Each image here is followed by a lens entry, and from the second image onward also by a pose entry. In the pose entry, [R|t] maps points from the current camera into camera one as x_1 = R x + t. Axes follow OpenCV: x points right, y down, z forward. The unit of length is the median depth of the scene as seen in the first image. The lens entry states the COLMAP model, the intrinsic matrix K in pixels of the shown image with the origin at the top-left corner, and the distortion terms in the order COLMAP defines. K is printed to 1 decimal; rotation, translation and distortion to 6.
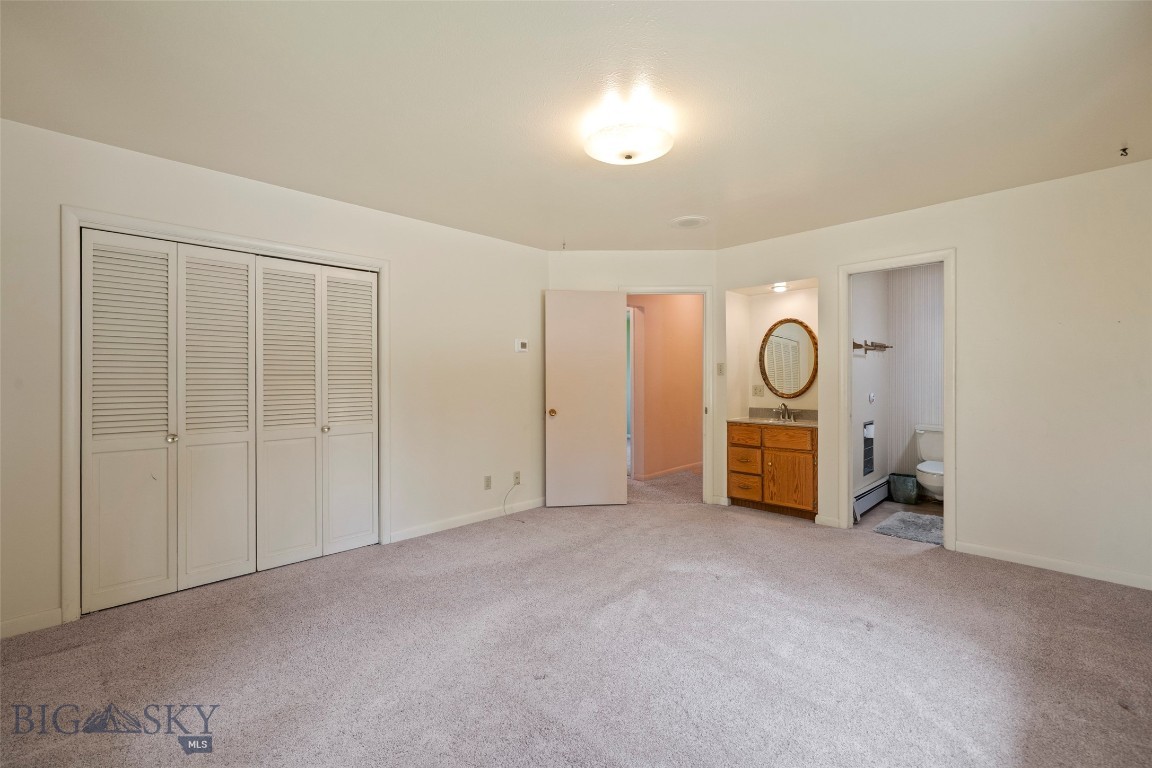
lens RADIAL K [[482.4, 0, 579.2], [0, 482.4, 381.7], [0, 0, 1]] dist [-0.000694, 0.000053]
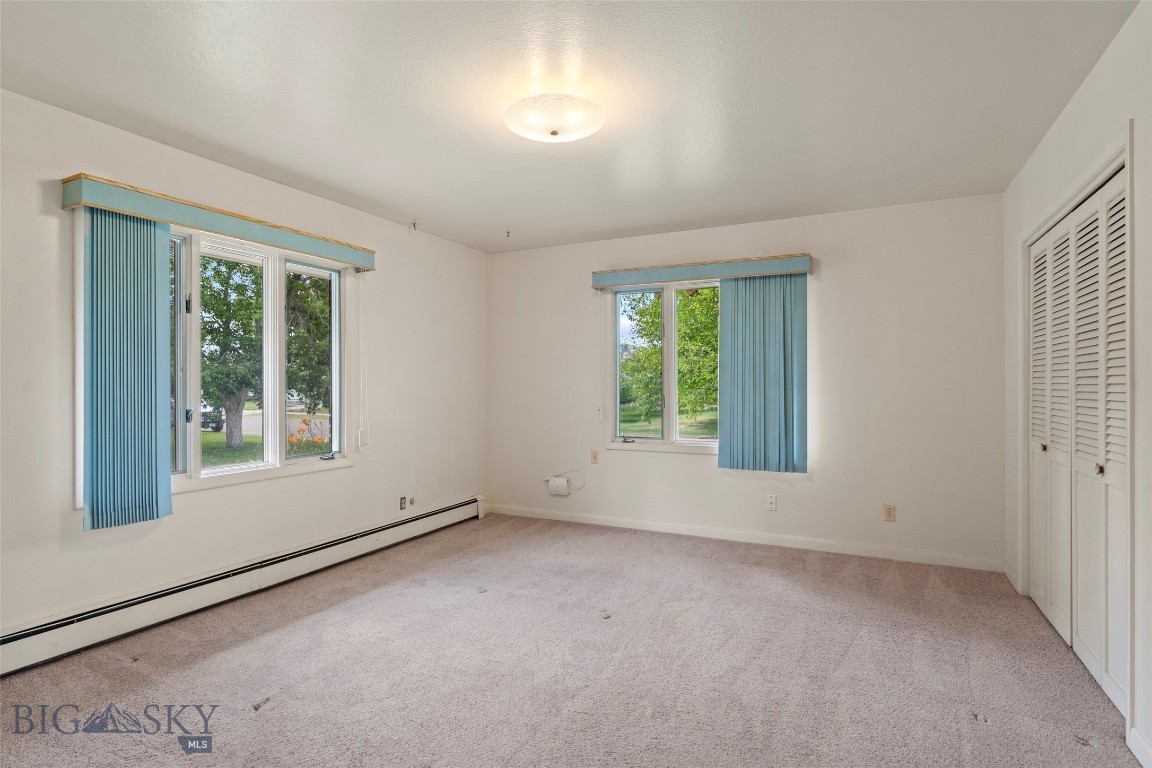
lens RADIAL K [[596.1, 0, 576.0], [0, 596.1, 384.0], [0, 0, 1]] dist [0.000812, 0.000468]
pose [[-0.944308, 0.006773, -0.328992, 0.331370], [0.006669, 0.999977, 0.001444, -0.013403], [0.328994, -0.000830, -0.944332, 1.591029]]
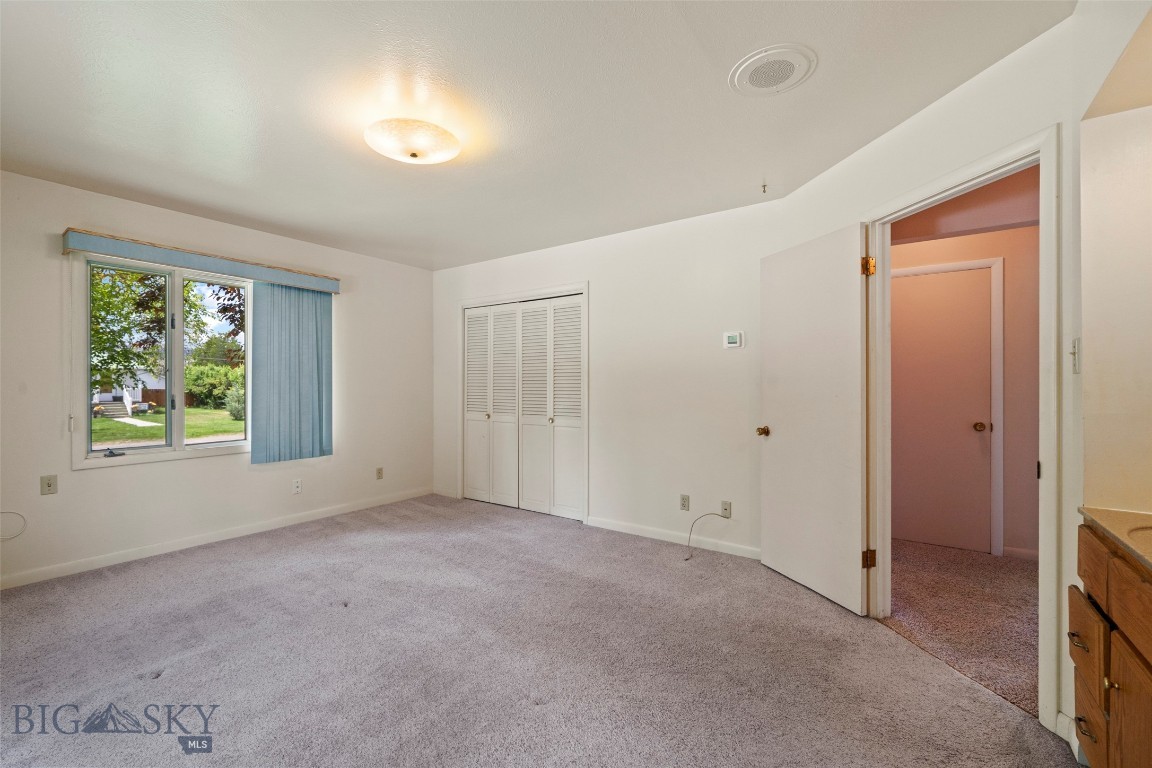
lens RADIAL K [[482.4, 0, 579.2], [0, 482.4, 381.7], [0, 0, 1]] dist [-0.000694, 0.000053]
pose [[0.184950, 0.001719, -0.982746, 0.868641], [0.000161, 0.999998, 0.001780, -0.013410], [0.982748, -0.000487, 0.184950, 0.900474]]
